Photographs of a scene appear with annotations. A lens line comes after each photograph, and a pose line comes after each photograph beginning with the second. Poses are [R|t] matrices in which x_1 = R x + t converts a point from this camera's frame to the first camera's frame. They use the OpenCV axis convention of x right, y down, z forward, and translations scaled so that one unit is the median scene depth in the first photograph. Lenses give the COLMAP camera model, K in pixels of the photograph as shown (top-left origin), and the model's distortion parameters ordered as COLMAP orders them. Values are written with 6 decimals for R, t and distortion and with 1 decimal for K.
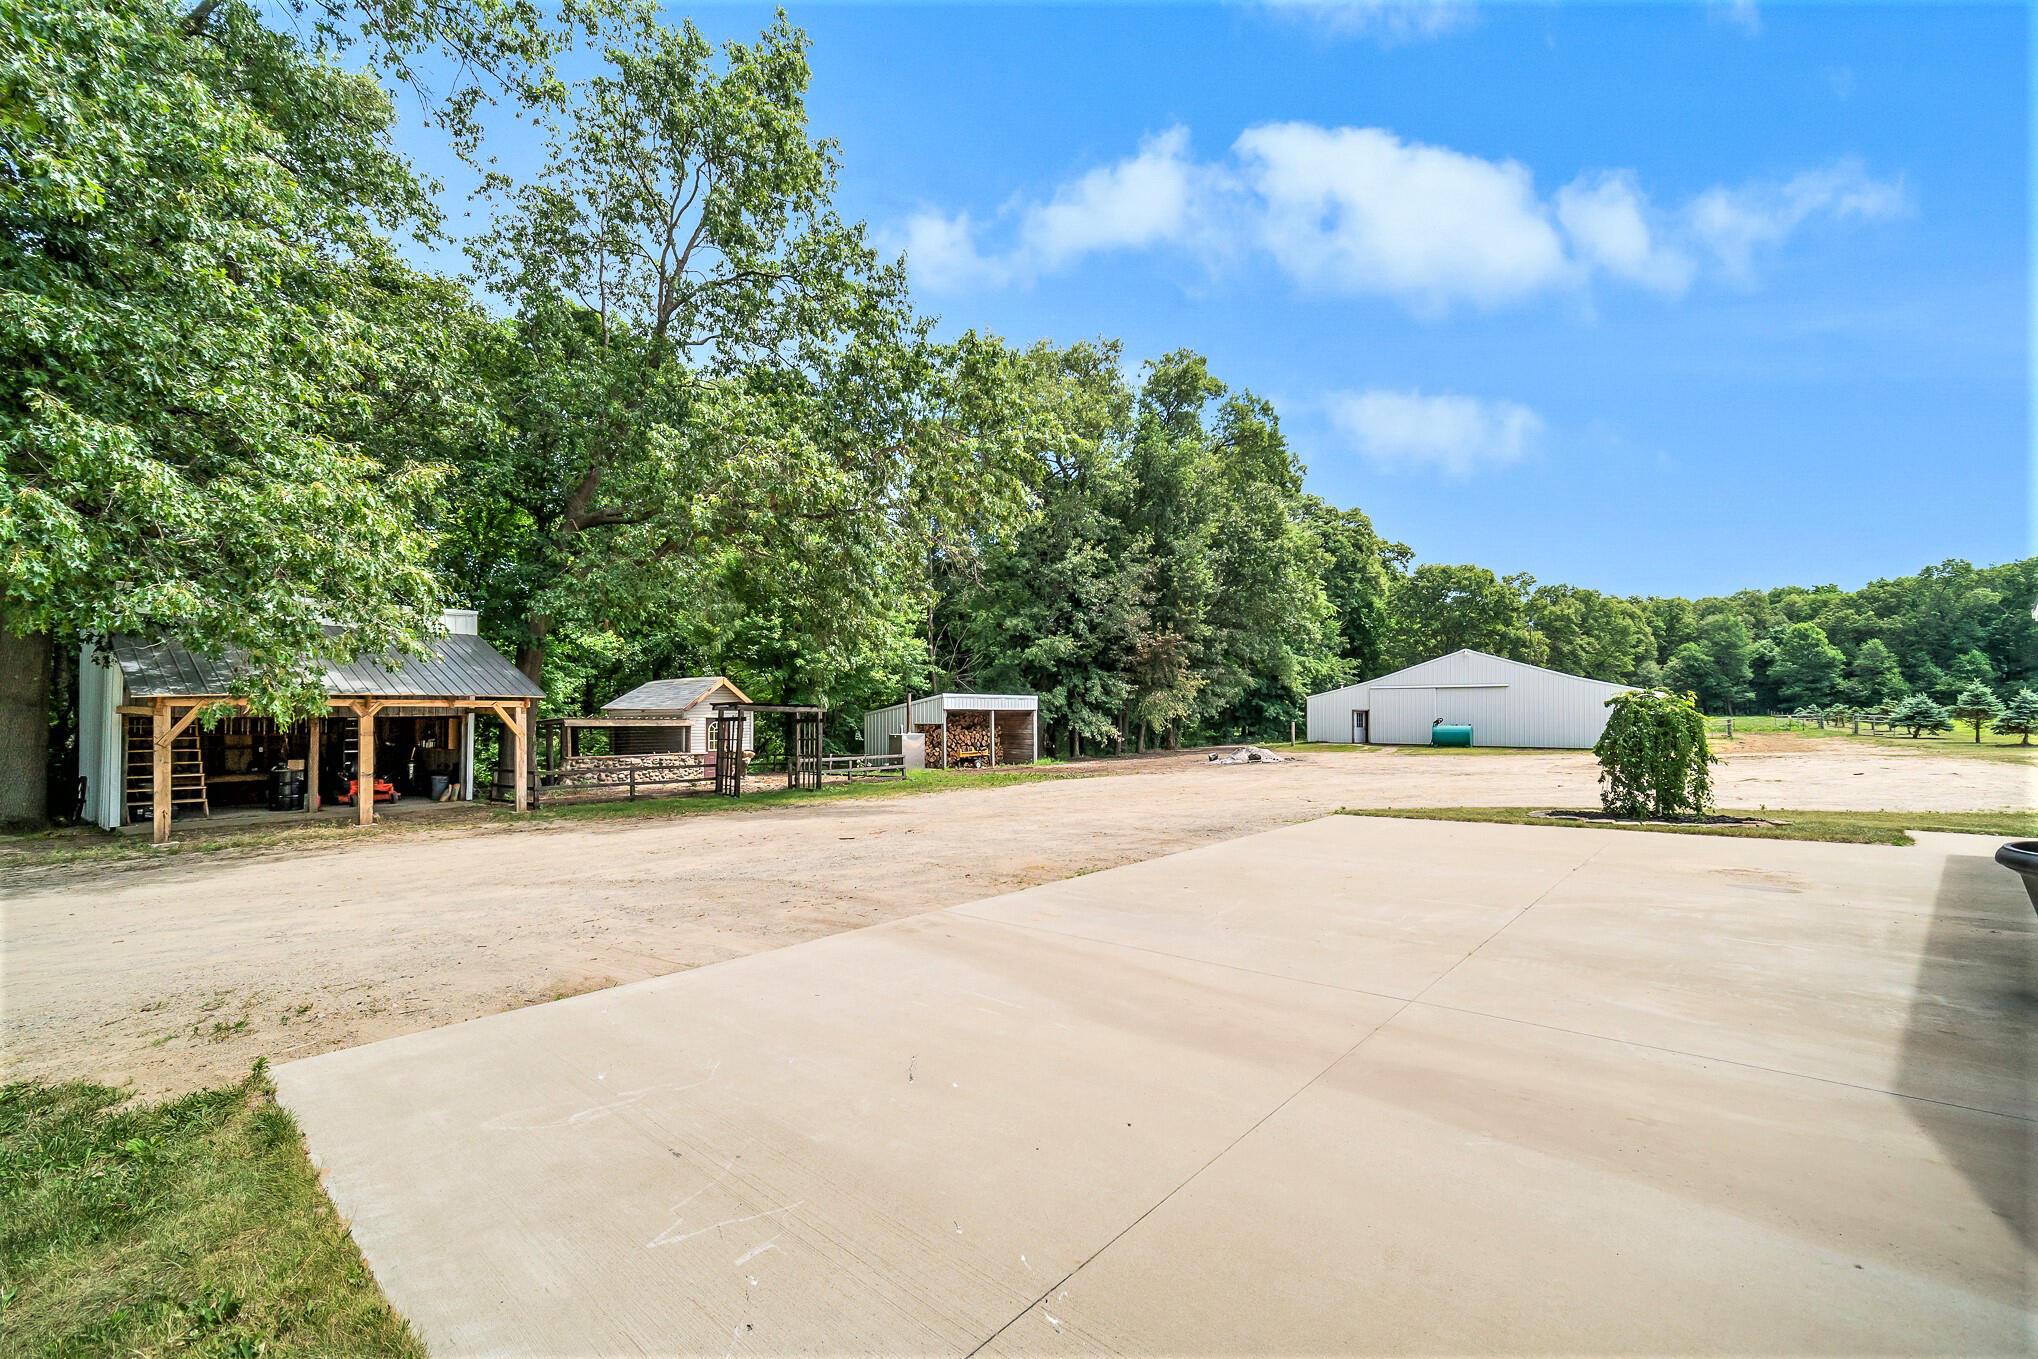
lens RADIAL K [[831.3, 0, 1031.1], [0, 831.3, 663.2], [0, 0, 1]] dist [-0.000766, -0.000100]
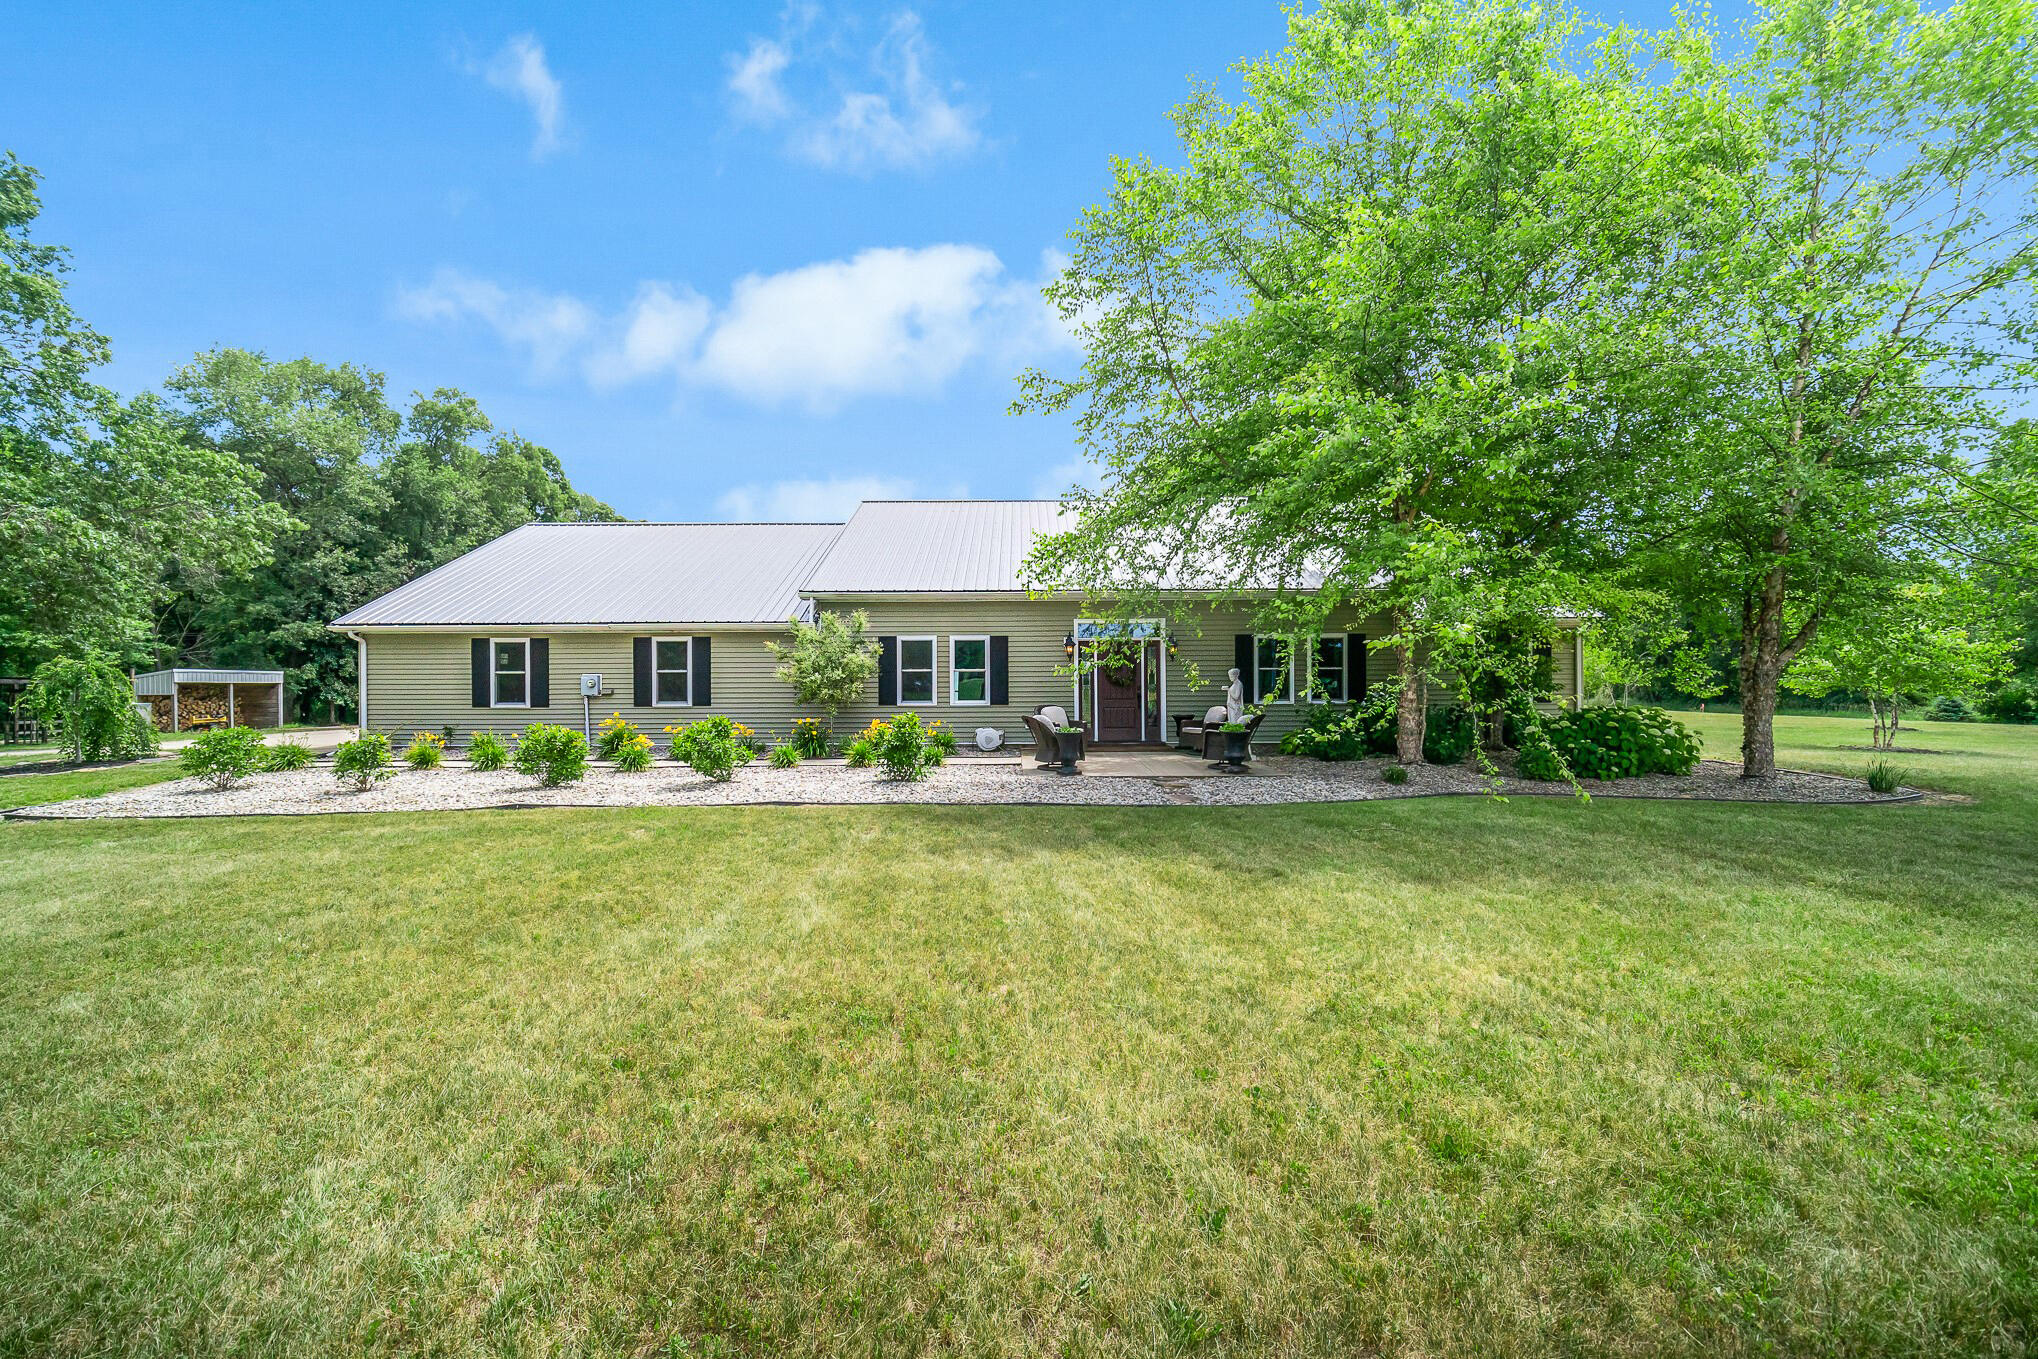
lens RADIAL K [[745.0, 0, 1019.0], [0, 745.0, 679.5], [0, 0, 1]] dist [-0.029706, 0.000191]
pose [[0.709525, -0.000315, 0.704681, 0.024918], [-0.035195, 0.998736, 0.035884, -0.021997], [-0.703801, -0.050261, 0.708617, -0.454987]]
